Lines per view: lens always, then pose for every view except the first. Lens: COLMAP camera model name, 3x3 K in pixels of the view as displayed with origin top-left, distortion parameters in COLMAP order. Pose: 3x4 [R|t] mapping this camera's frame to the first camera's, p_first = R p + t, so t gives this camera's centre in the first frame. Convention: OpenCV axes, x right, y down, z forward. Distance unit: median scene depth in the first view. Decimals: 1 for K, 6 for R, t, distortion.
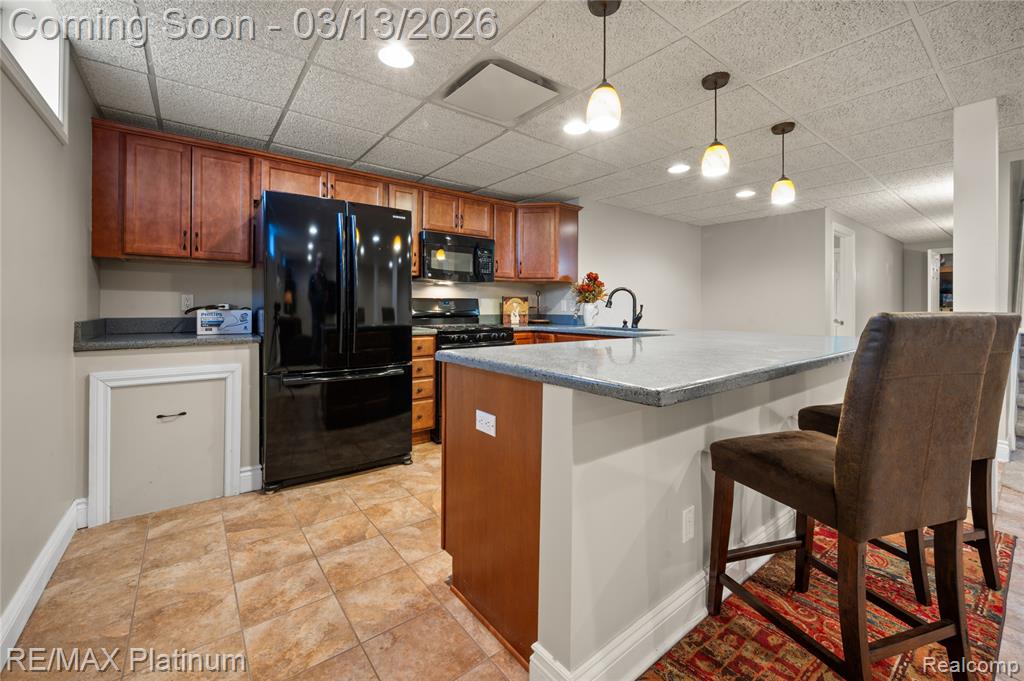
lens RADIAL K [[419.1, 0, 510.5], [0, 419.1, 301.4], [0, 0, 1]] dist [-0.000211, 0.000121]
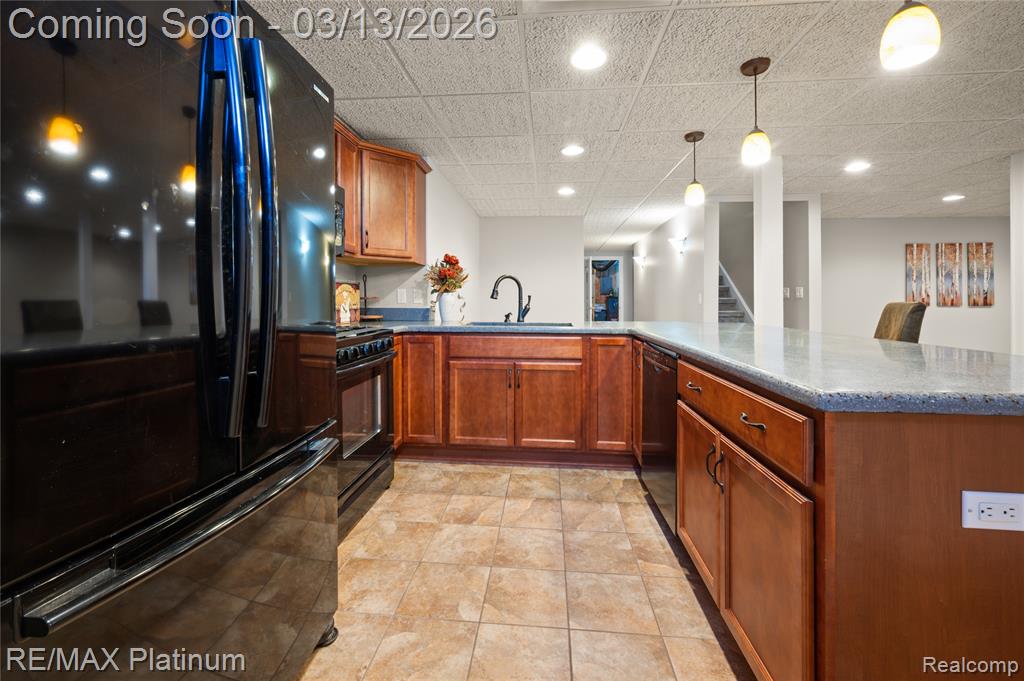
lens RADIAL K [[414.9, 0, 512.8], [0, 414.9, 296.4], [0, 0, 1]] dist [-0.000163, 0.000107]
pose [[0.678814, 0.002250, 0.734307, -0.330814], [-0.010764, 0.999918, 0.006887, 0.004717], [-0.734232, -0.012579, 0.678782, 0.409736]]
